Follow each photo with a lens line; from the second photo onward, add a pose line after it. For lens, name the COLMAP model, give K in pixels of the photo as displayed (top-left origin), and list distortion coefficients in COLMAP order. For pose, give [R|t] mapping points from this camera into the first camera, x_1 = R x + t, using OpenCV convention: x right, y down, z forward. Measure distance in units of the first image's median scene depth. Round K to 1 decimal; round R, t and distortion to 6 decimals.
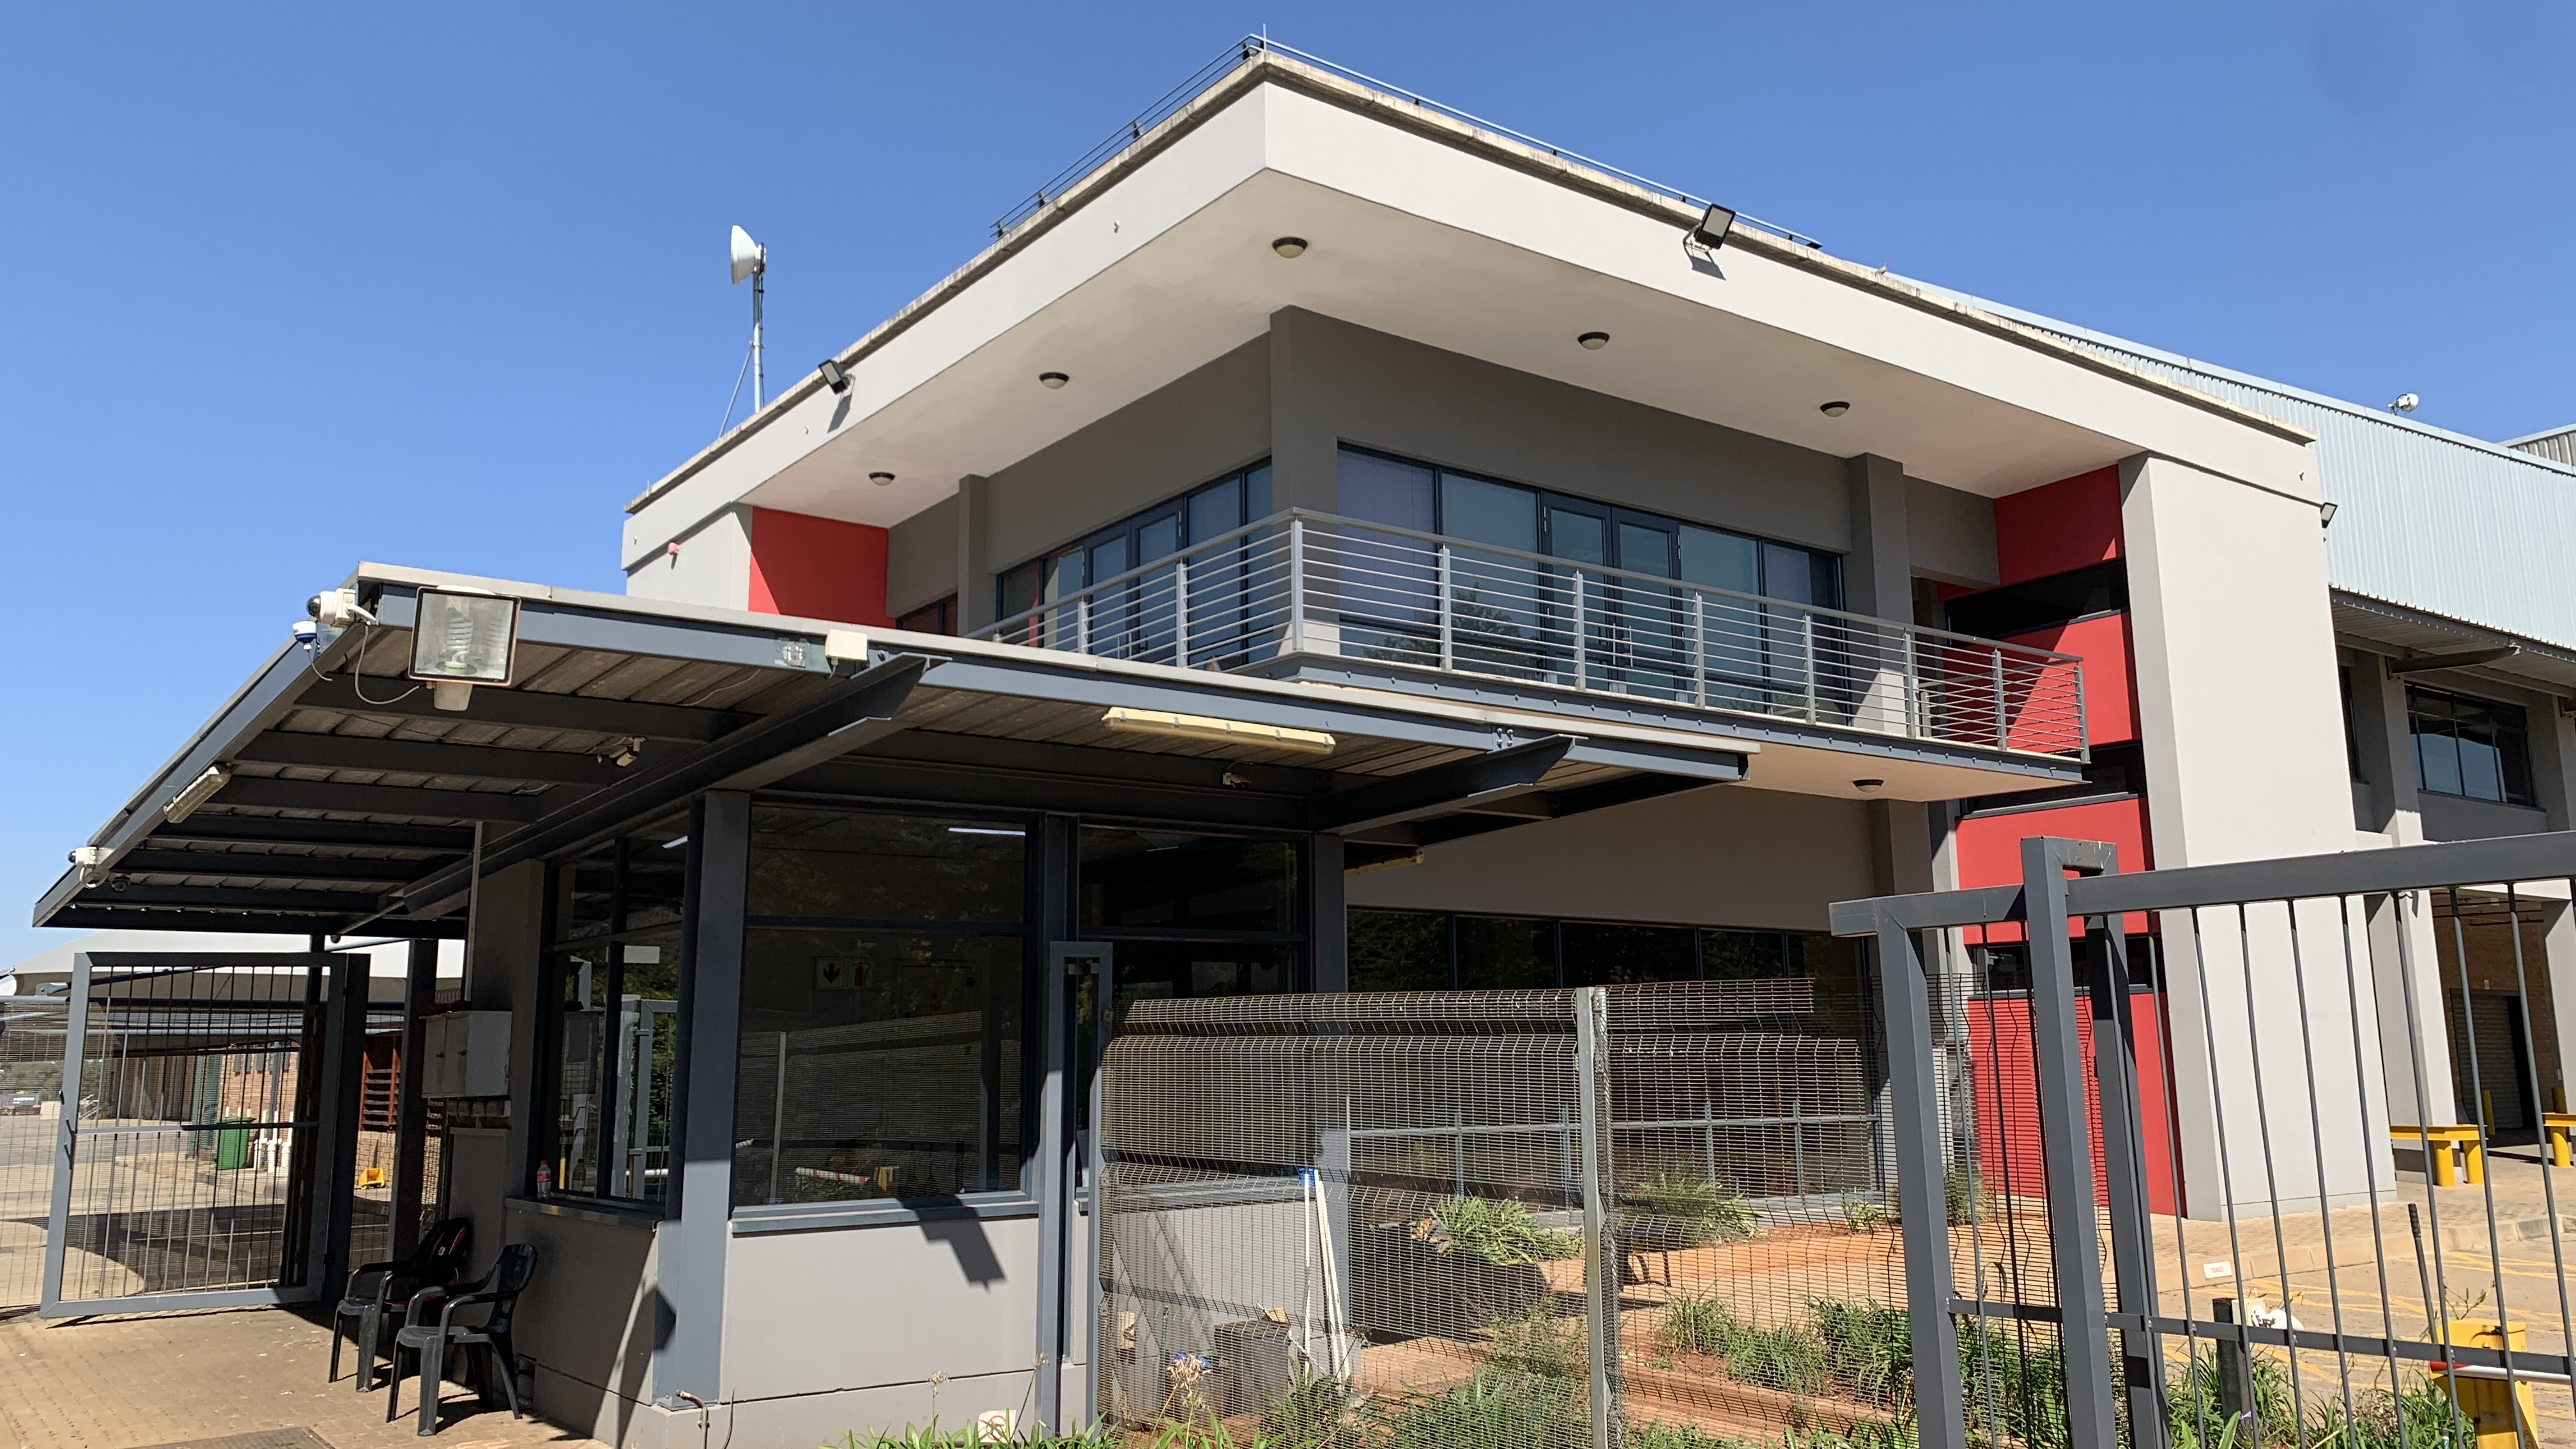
lens RADIAL K [[1958.6, 0, 1286.9], [0, 1958.6, 690.0], [0, 0, 1]] dist [0.060140, -0.086553]
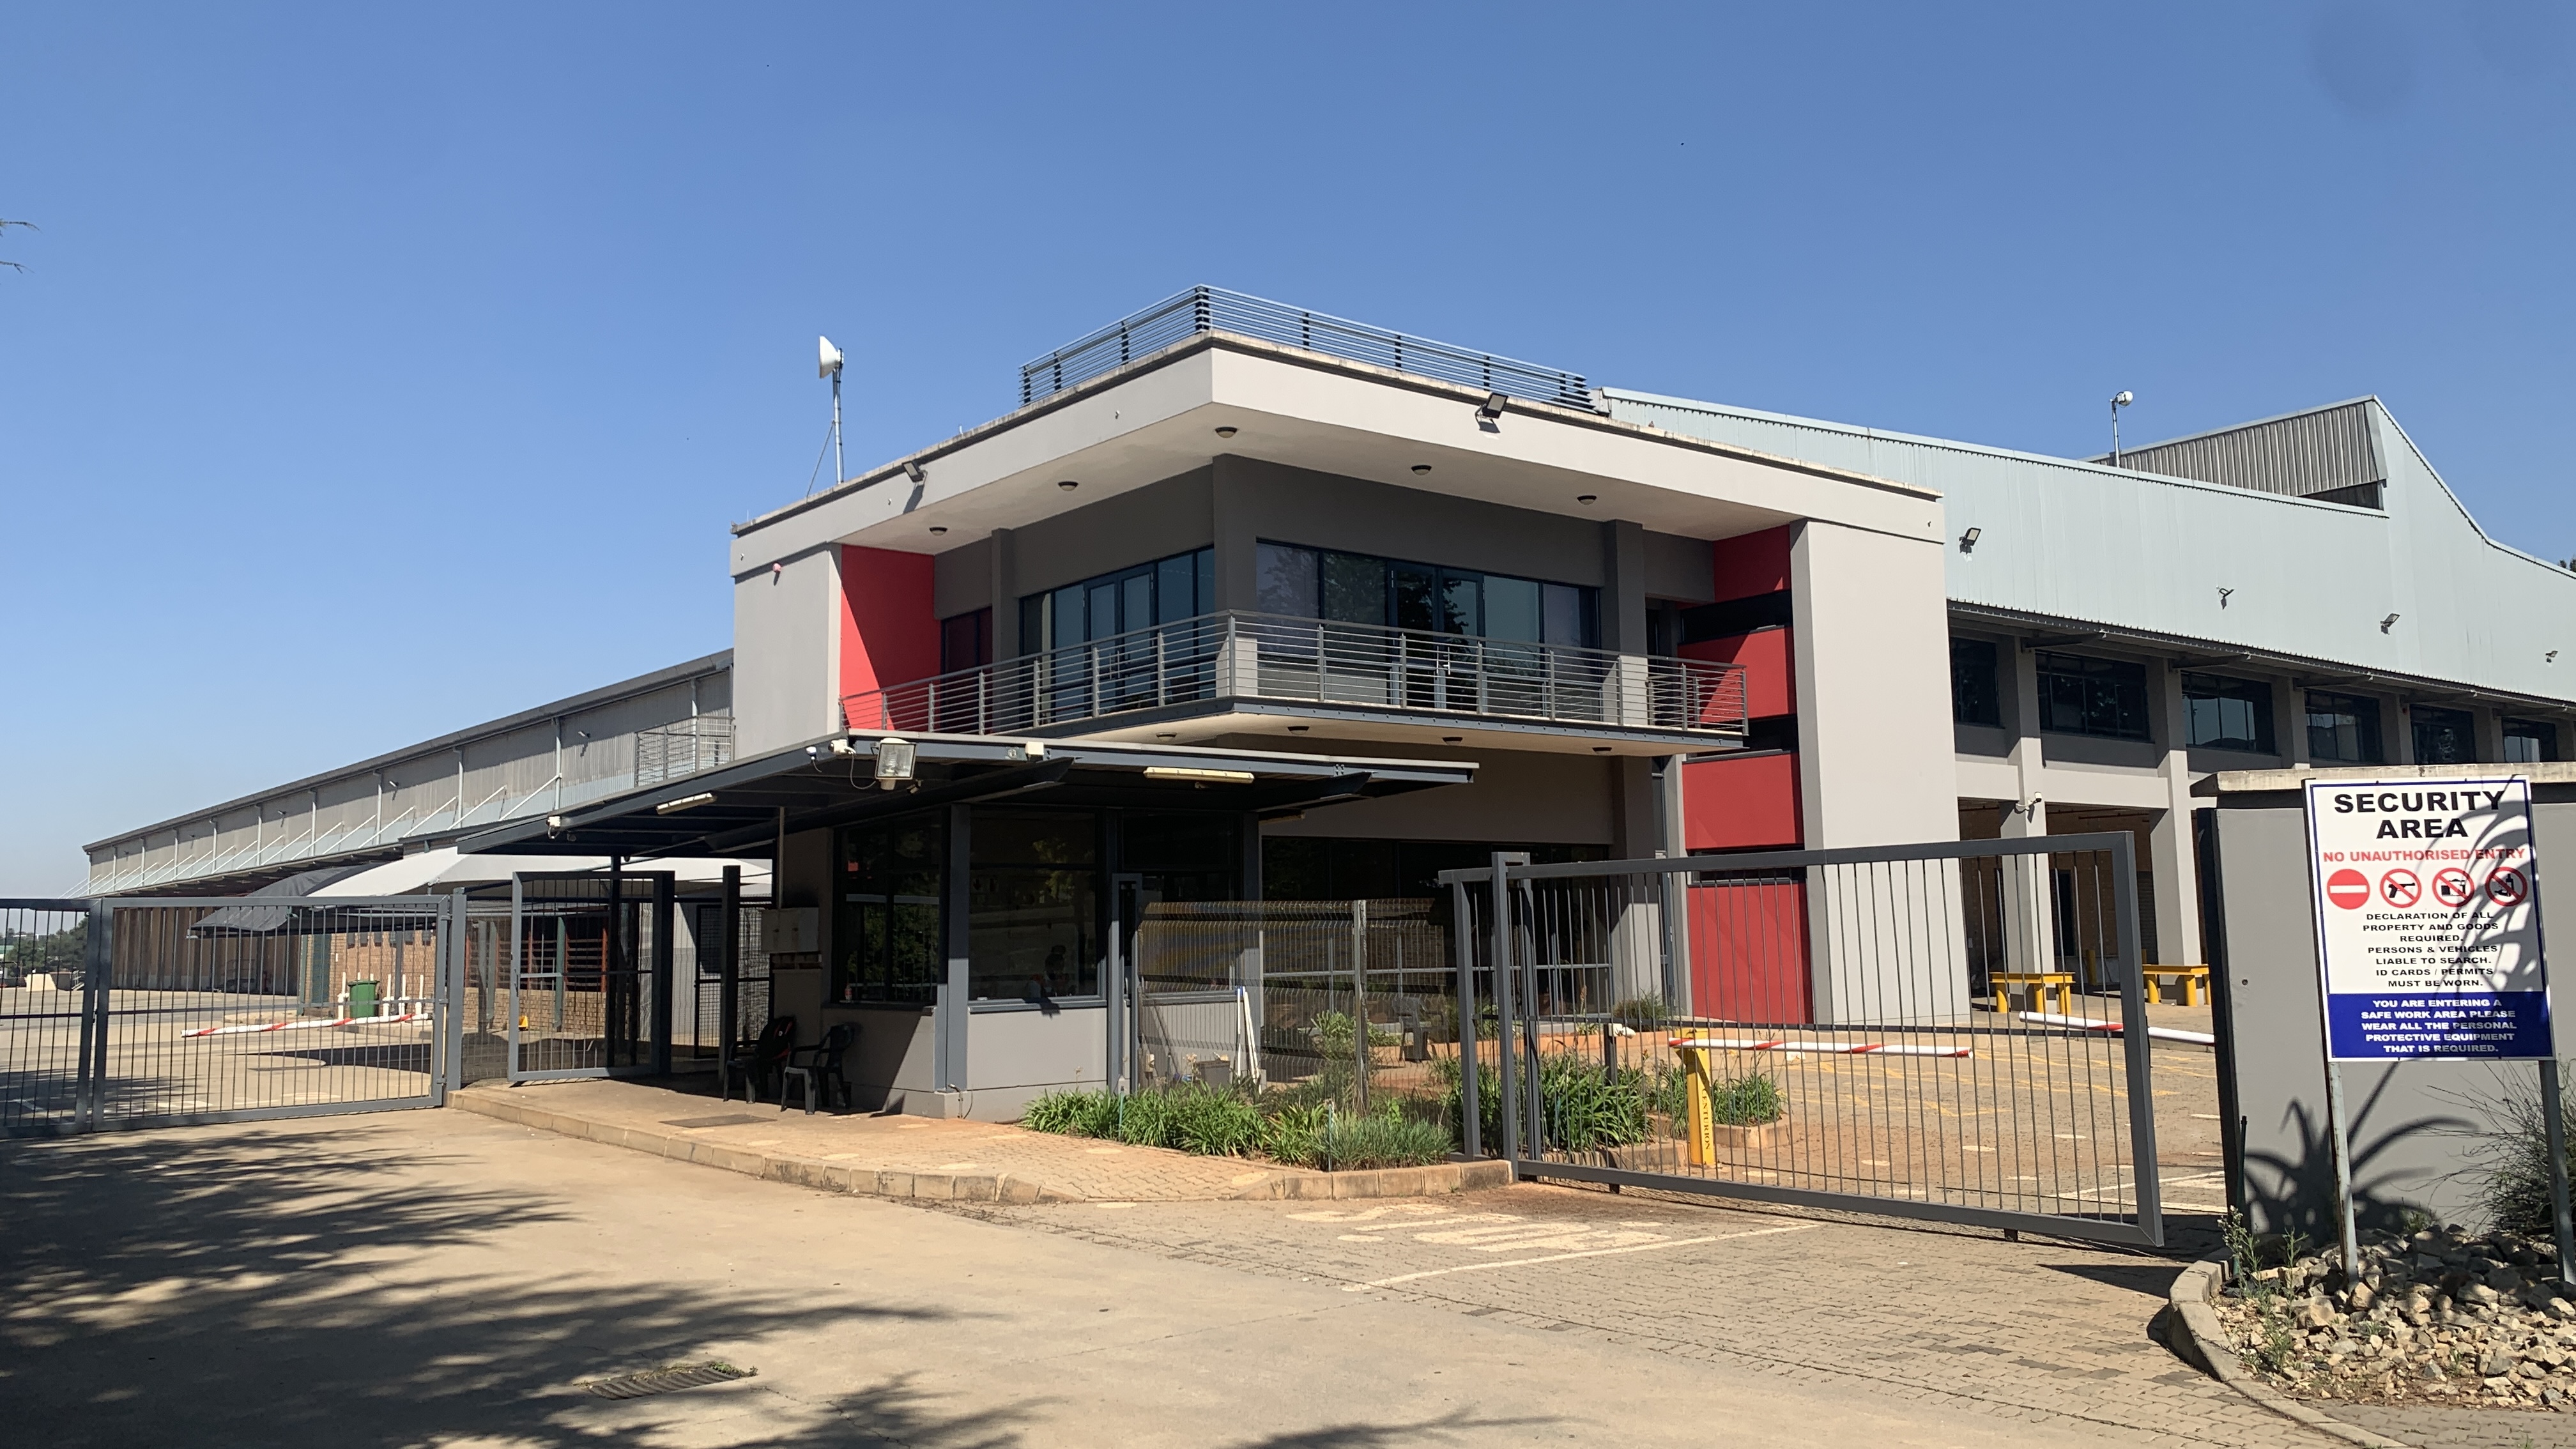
lens RADIAL K [[1958.6, 0, 1294.5], [0, 1958.6, 697.1], [0, 0, 1]] dist [0.060140, -0.086553]
pose [[0.999042, -0.000017, 0.043753, -0.010065], [-0.002961, 0.997681, 0.067998, -0.091432], [-0.043653, -0.068063, 0.996726, -0.482529]]
